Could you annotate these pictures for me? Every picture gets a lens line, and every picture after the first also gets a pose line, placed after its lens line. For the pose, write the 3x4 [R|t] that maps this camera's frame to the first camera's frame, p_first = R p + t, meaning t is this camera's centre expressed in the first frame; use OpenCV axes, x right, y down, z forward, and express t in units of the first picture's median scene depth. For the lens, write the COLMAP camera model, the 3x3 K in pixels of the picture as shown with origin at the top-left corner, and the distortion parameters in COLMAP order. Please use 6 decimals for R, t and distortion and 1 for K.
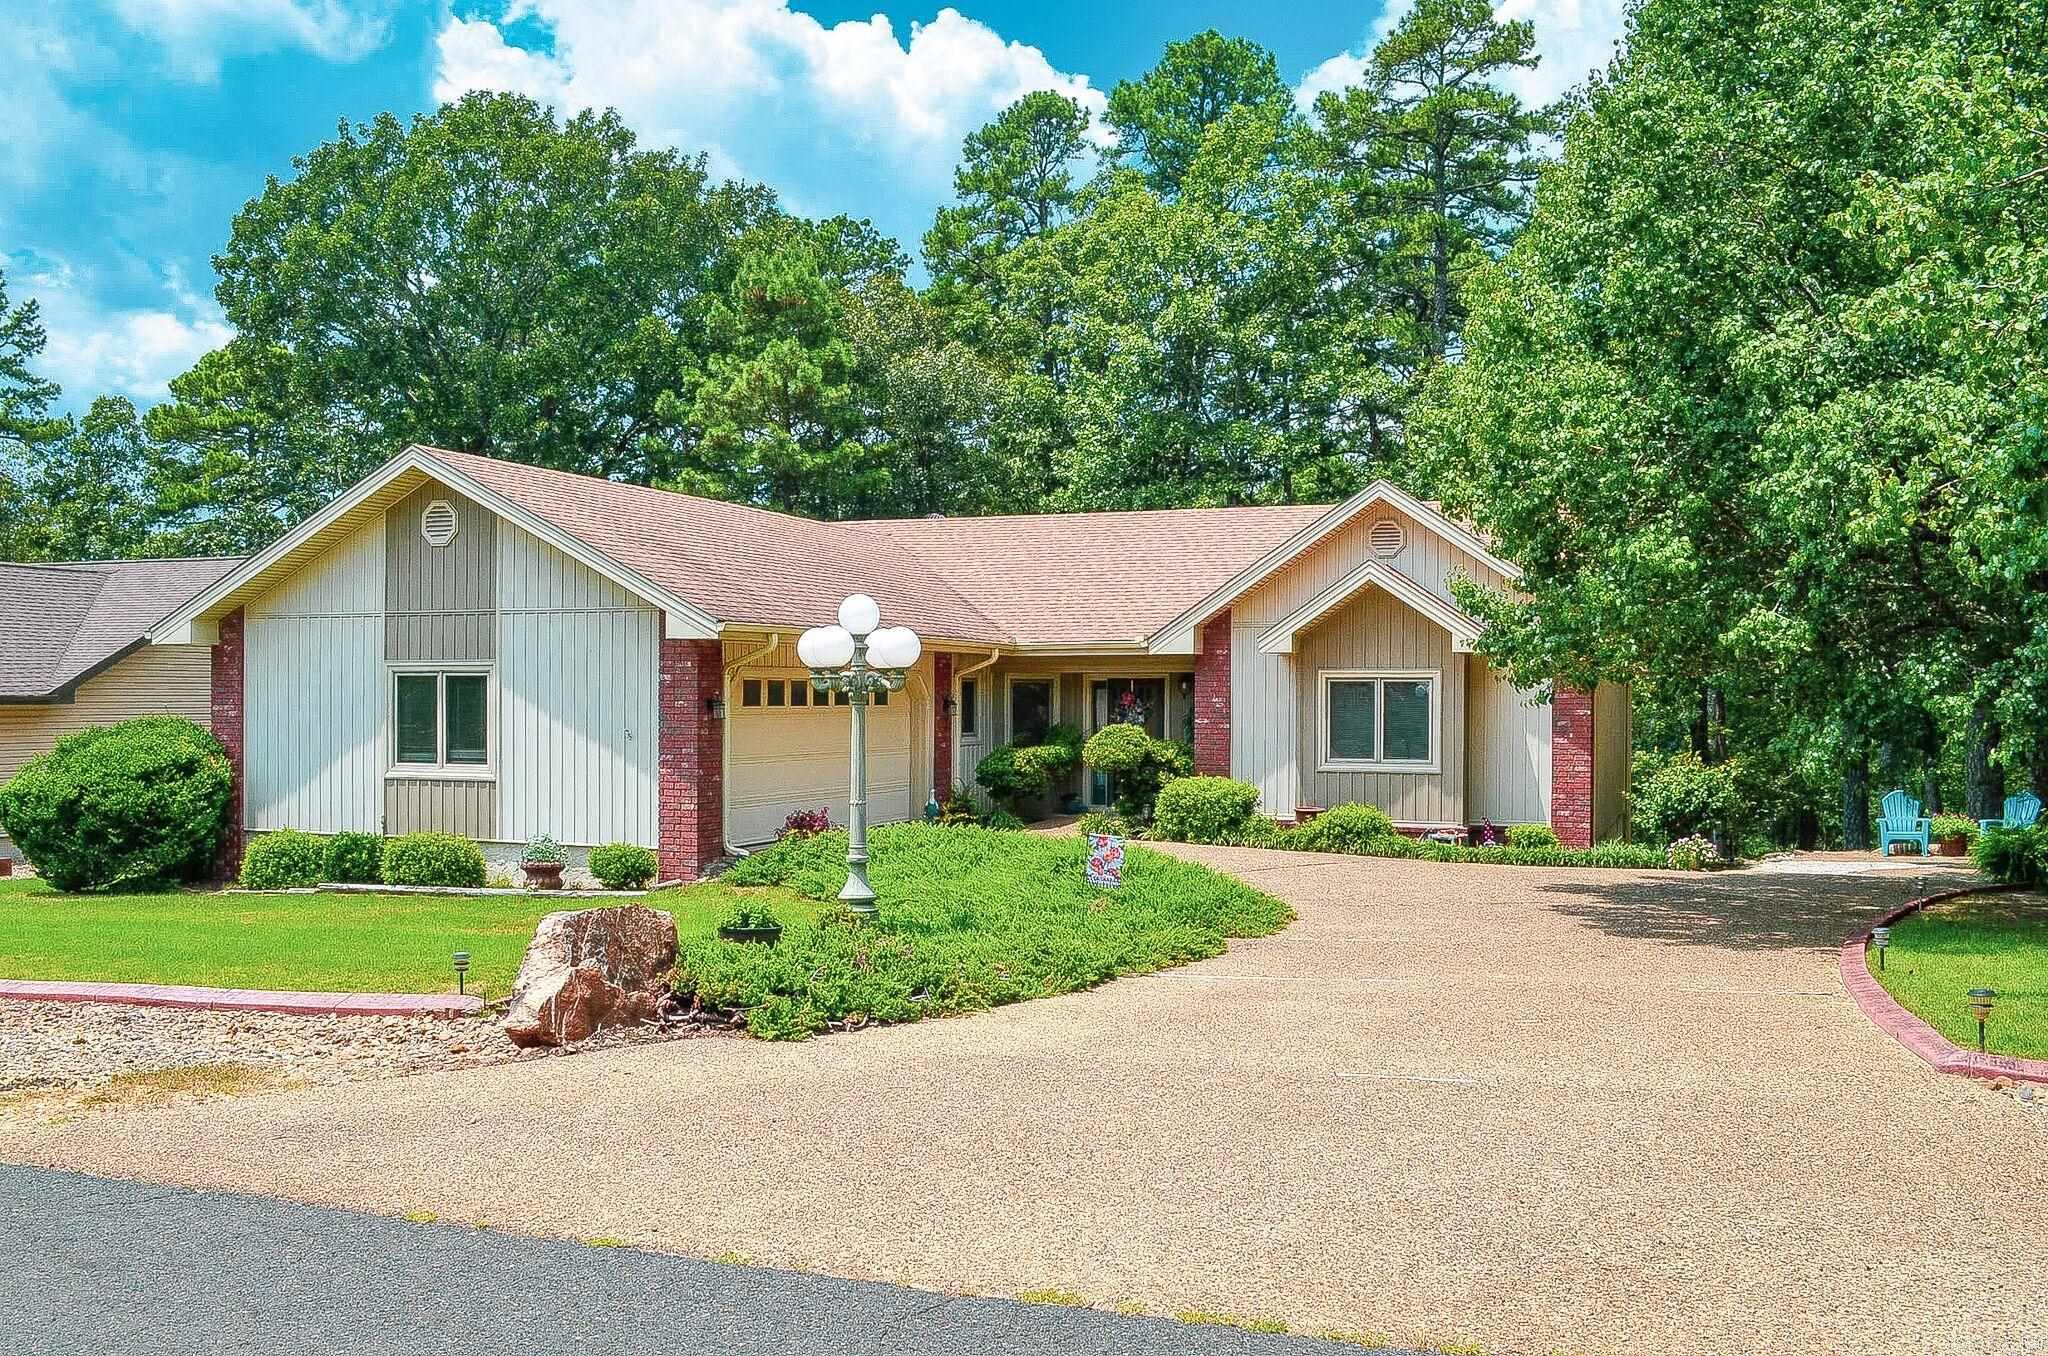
lens RADIAL K [[1779.5, 0, 1026.1], [0, 1779.5, 737.7], [0, 0, 1]] dist [-0.098257, -0.000168]
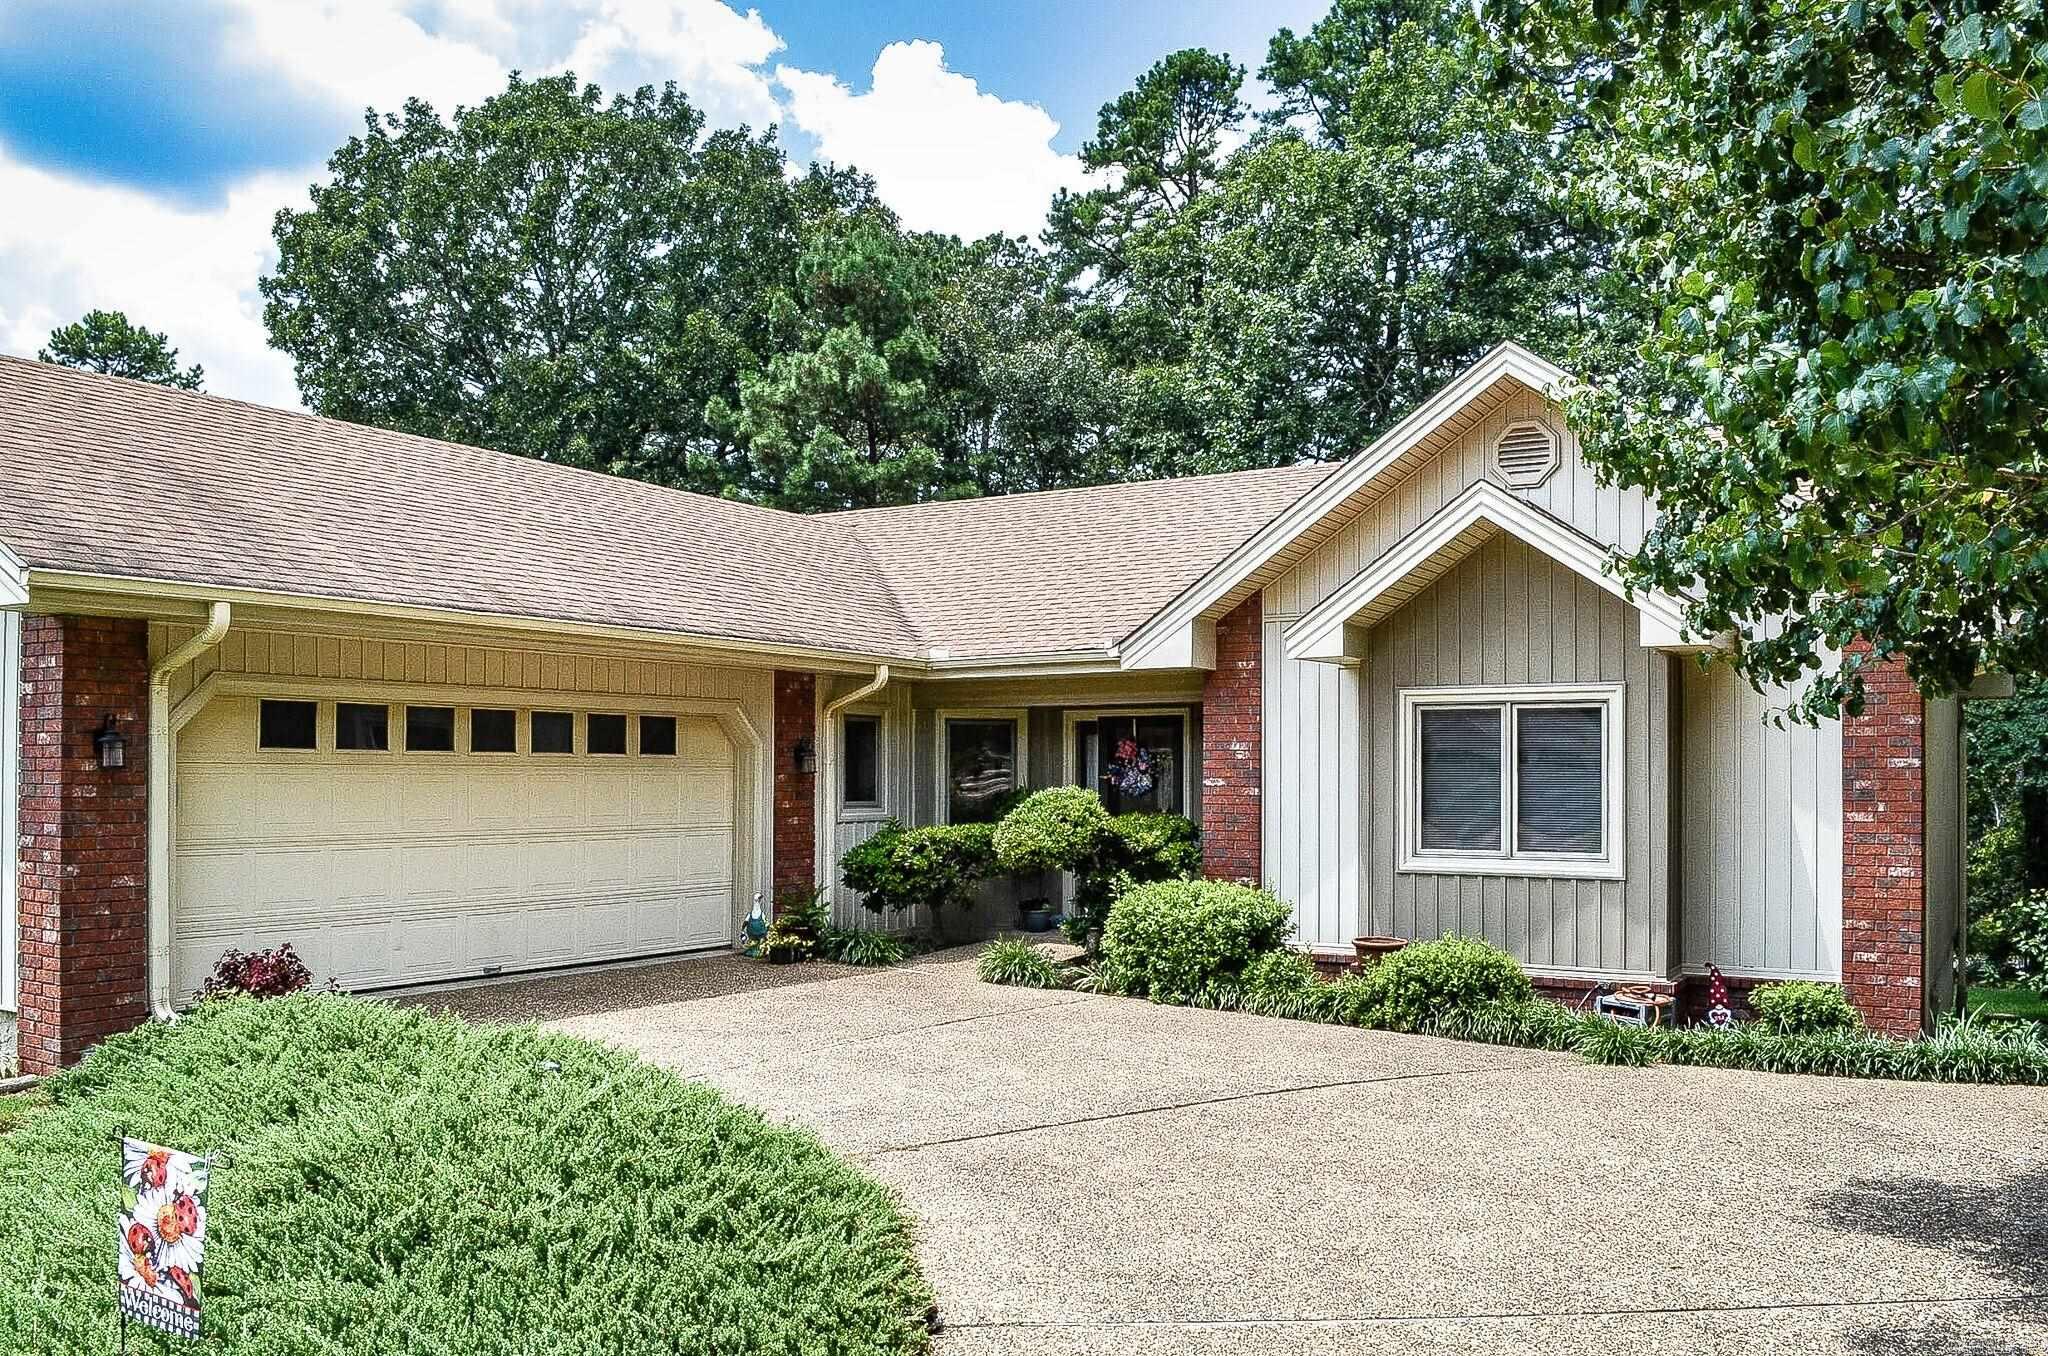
lens RADIAL K [[1664.8, 0, 1020.7], [0, 1664.8, 754.5], [0, 0, 1]] dist [-0.096562, 0.006638]
pose [[0.985104, -0.002327, -0.171947, 0.133096], [-0.003707, 0.999389, -0.034762, 0.000709], [0.171922, 0.034882, 0.984493, 0.456795]]
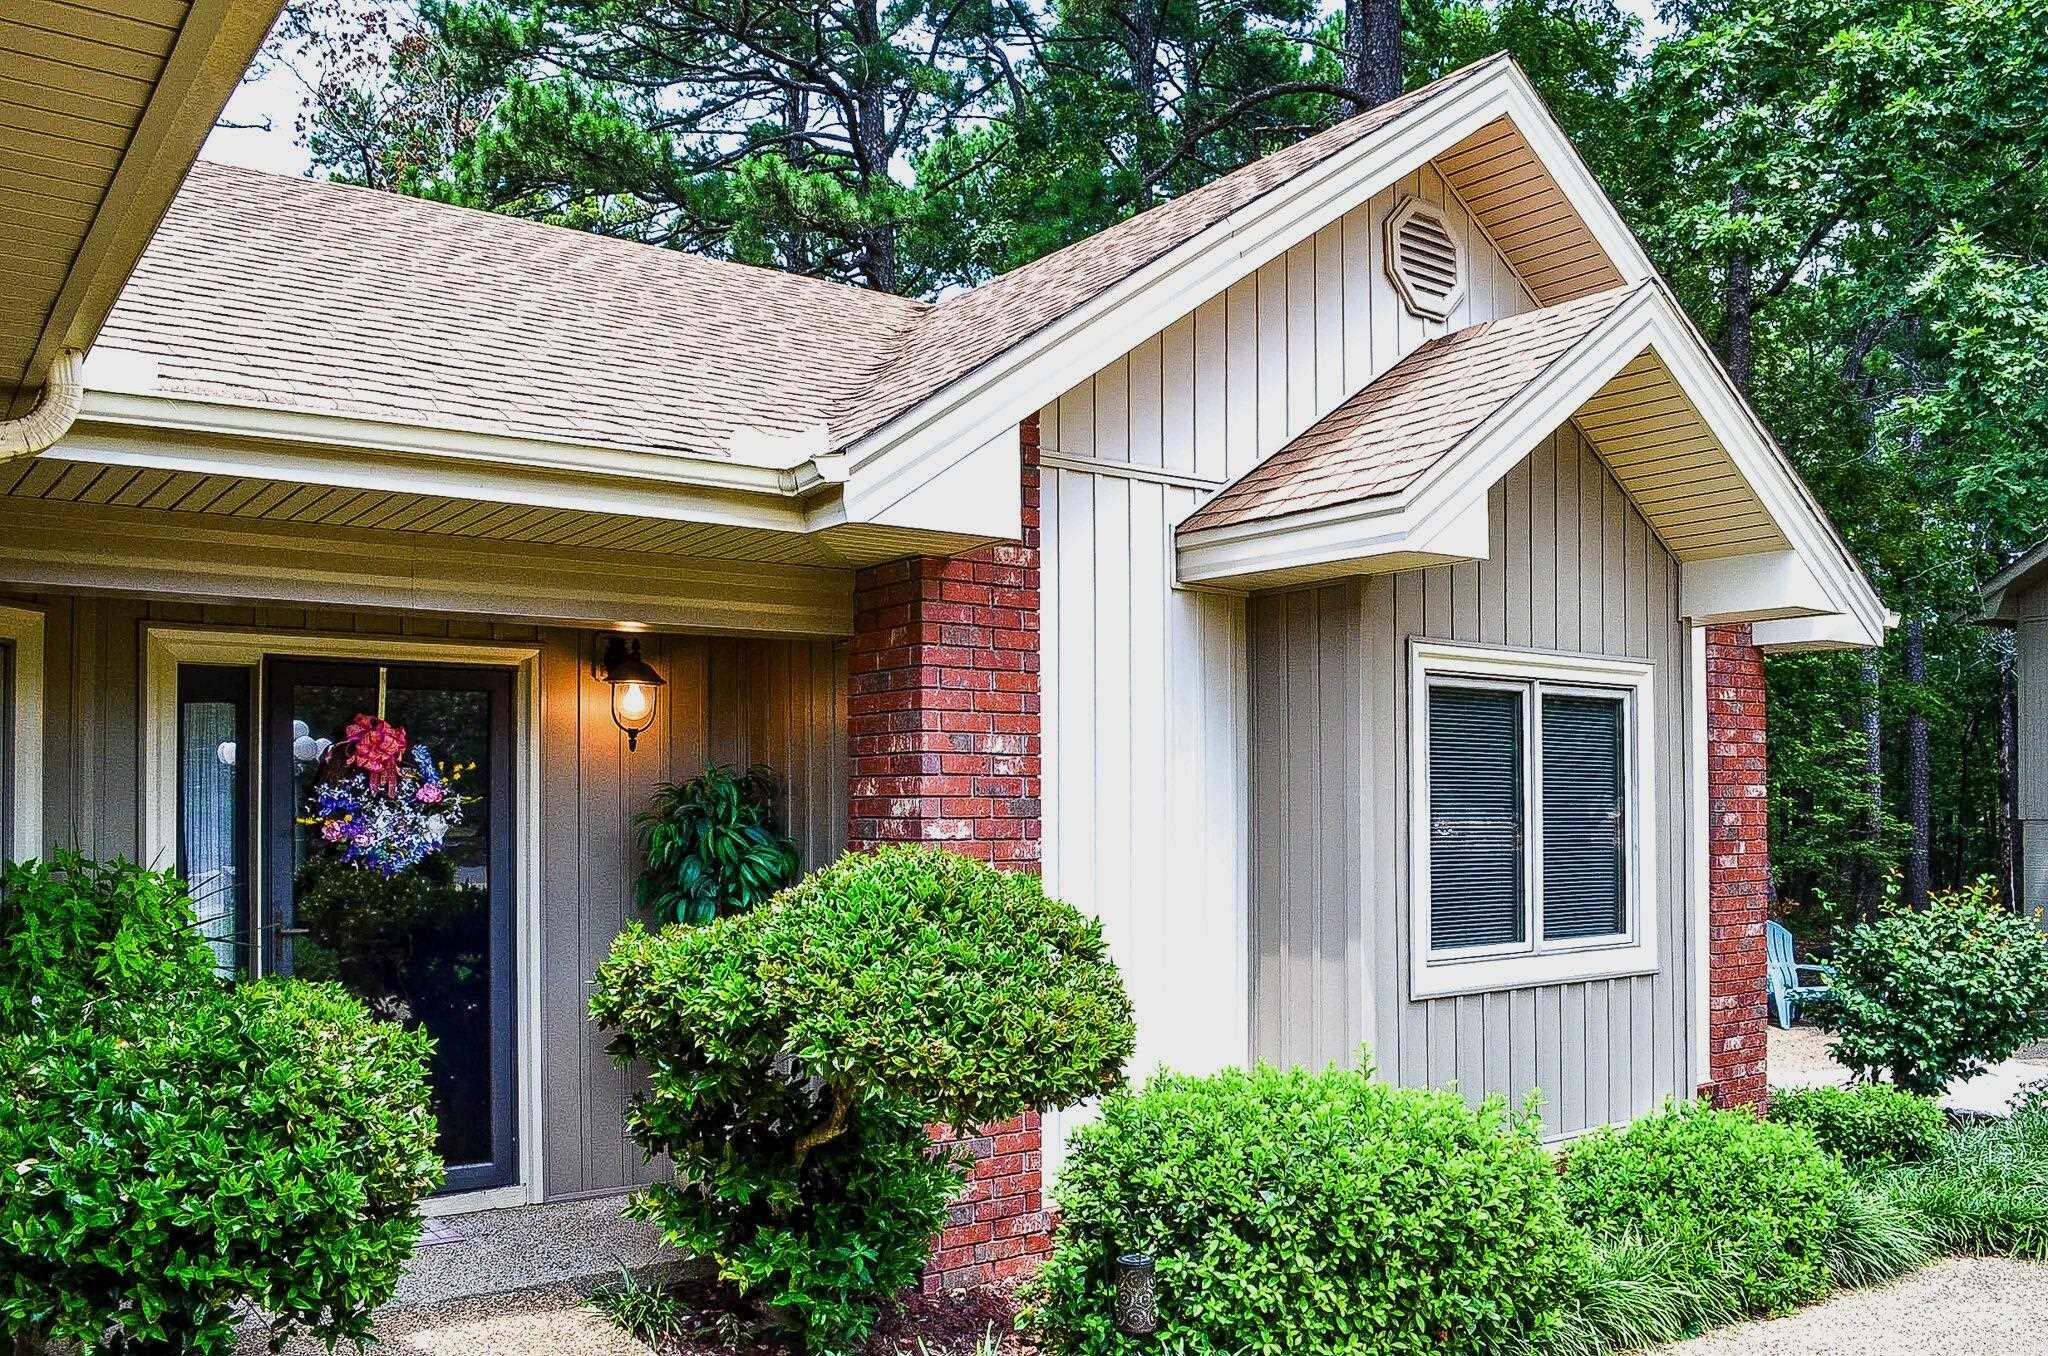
lens RADIAL K [[1664.8, 0, 1020.7], [0, 1664.8, 754.5], [0, 0, 1]] dist [-0.096562, 0.006638]
pose [[0.500610, 0.024494, 0.865326, -0.093261], [0.026097, 0.998718, -0.043367, -0.010209], [-0.865279, 0.044292, 0.499329, 0.903158]]
